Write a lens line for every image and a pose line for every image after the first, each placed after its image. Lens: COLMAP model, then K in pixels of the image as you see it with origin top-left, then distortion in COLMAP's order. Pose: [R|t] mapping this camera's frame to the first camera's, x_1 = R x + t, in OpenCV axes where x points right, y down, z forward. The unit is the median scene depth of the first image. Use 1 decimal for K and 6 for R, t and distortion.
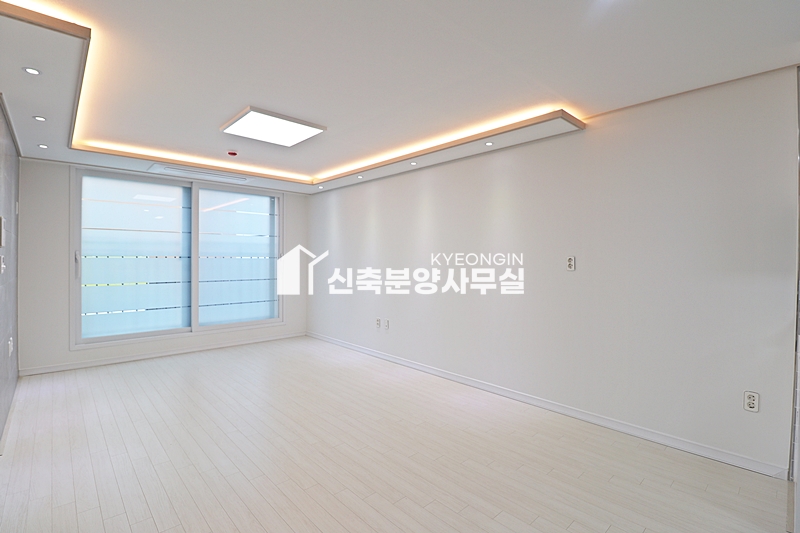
lens RADIAL K [[370.6, 0, 400.8], [0, 370.6, 256.5], [0, 0, 1]] dist [0.001964, -0.013804]
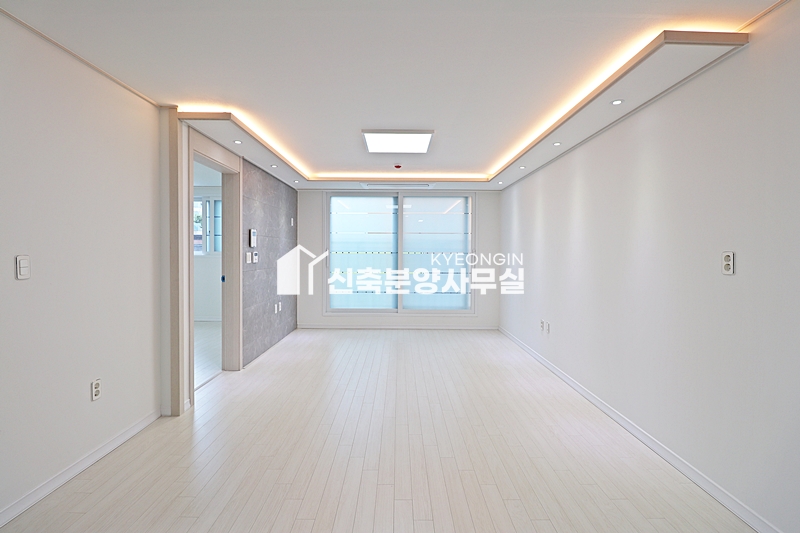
lens RADIAL K [[370.6, 0, 400.8], [0, 370.6, 256.5], [0, 0, 1]] dist [0.001964, -0.013804]
pose [[0.727752, 0.008093, -0.685793, 0.294873], [-0.000880, 0.999941, 0.010867, 0.000736], [0.685840, -0.007305, 0.727716, 0.102497]]
